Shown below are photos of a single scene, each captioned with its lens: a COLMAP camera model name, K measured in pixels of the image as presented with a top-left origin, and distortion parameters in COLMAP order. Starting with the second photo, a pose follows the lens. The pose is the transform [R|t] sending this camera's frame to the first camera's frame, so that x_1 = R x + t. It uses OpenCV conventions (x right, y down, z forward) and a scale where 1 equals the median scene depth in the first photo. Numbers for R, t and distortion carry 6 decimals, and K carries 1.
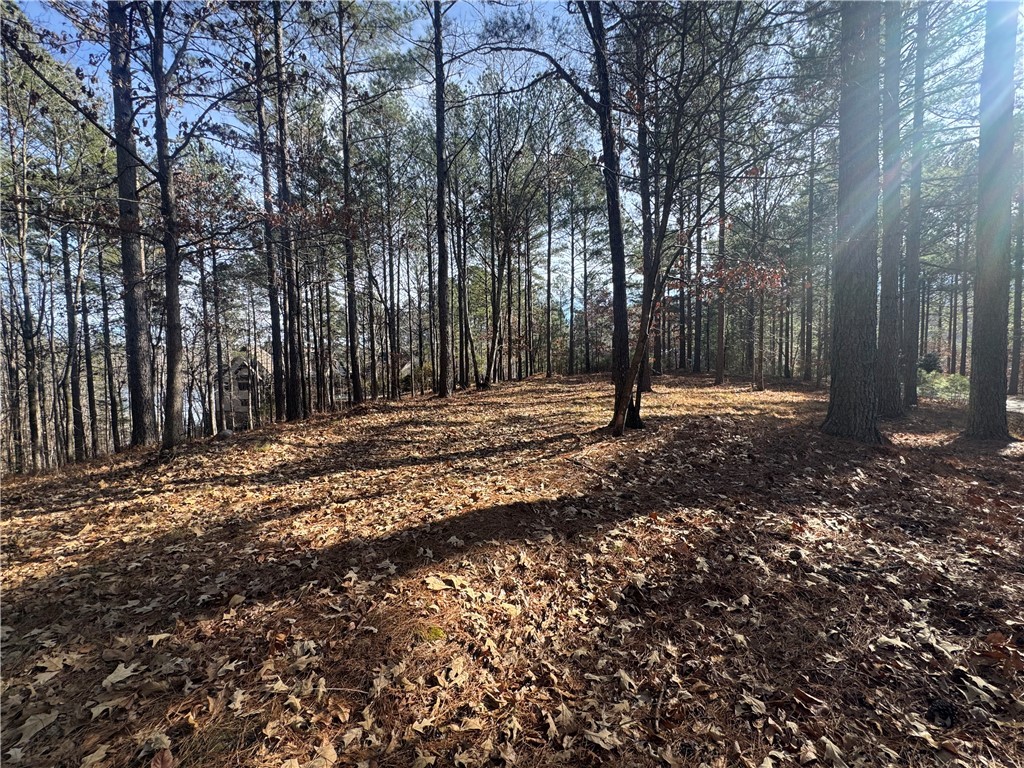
lens RADIAL K [[406.5, 0, 511.0], [0, 406.5, 384.7], [0, 0, 1]] dist [-0.002671, 0.000285]
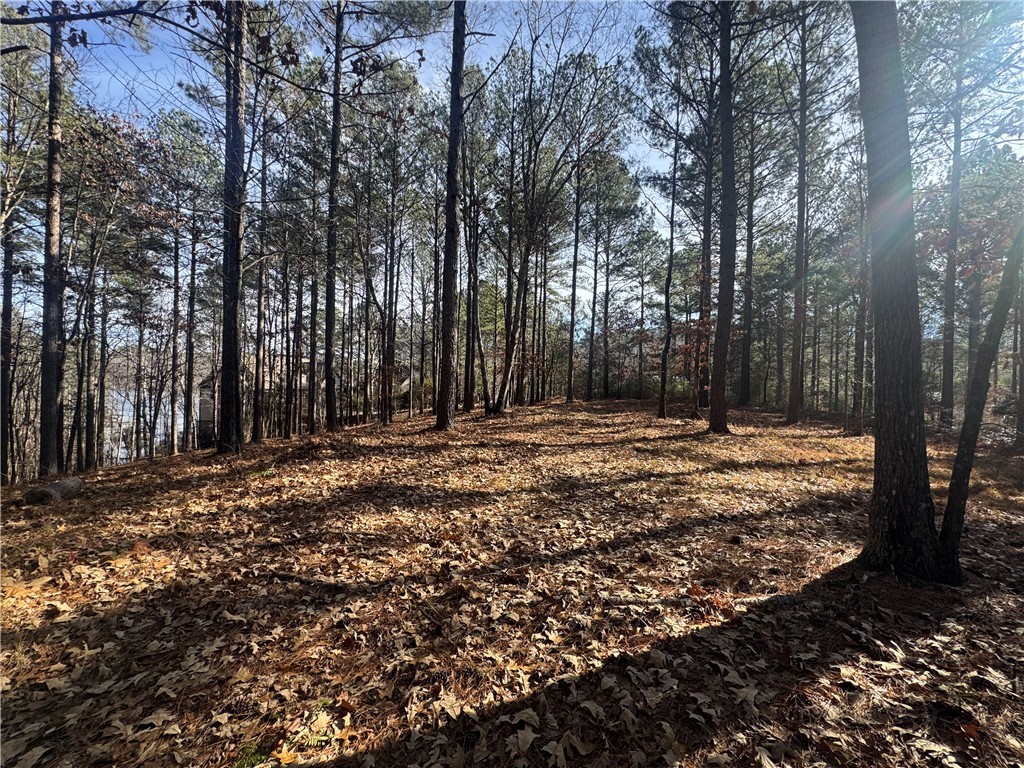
lens RADIAL K [[406.5, 0, 515.7], [0, 406.5, 387.7], [0, 0, 1]] dist [-0.002671, 0.000285]
pose [[0.998975, 0.044957, 0.005184, -0.068568], [-0.044698, 0.998102, -0.042371, -0.025678], [-0.007079, 0.042096, 0.999088, 0.431014]]
